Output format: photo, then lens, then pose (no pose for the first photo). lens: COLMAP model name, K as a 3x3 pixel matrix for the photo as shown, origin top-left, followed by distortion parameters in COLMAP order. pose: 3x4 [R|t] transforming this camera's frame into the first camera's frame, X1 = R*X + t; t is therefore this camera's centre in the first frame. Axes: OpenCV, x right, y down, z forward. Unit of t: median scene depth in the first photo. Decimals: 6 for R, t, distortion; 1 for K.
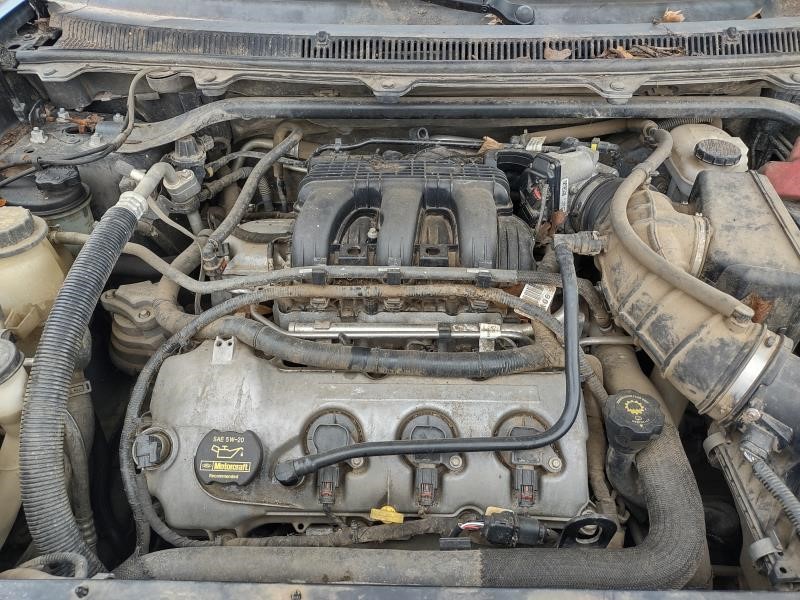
lens RADIAL K [[600.3, 0, 400.0], [0, 600.3, 300.0], [0, 0, 1]] dist [0.076369, -0.070760]
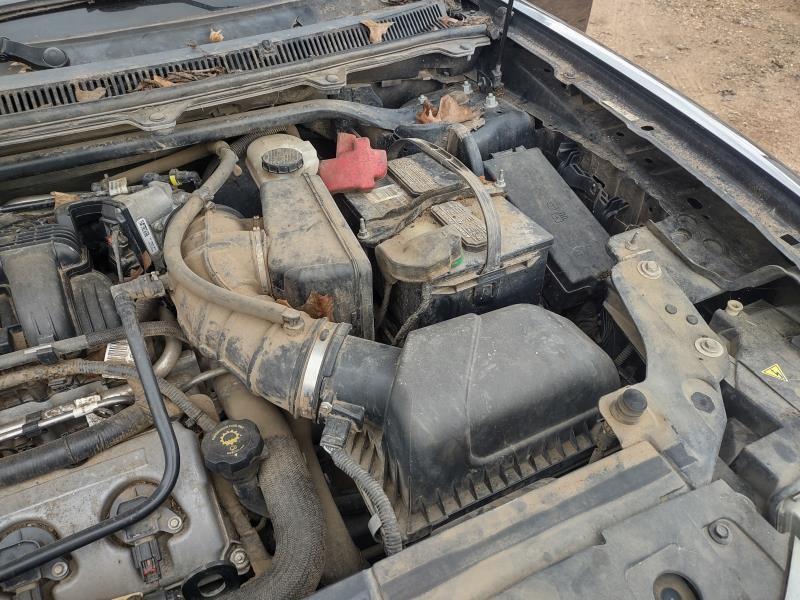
lens RADIAL K [[600.3, 0, 400.0], [0, 600.3, 300.0], [0, 0, 1]] dist [0.076369, -0.070760]
pose [[0.900957, -0.294229, 0.318912, 0.302156], [0.300533, 0.953285, 0.030468, 0.013540], [-0.312978, 0.068393, 0.947294, -0.021744]]
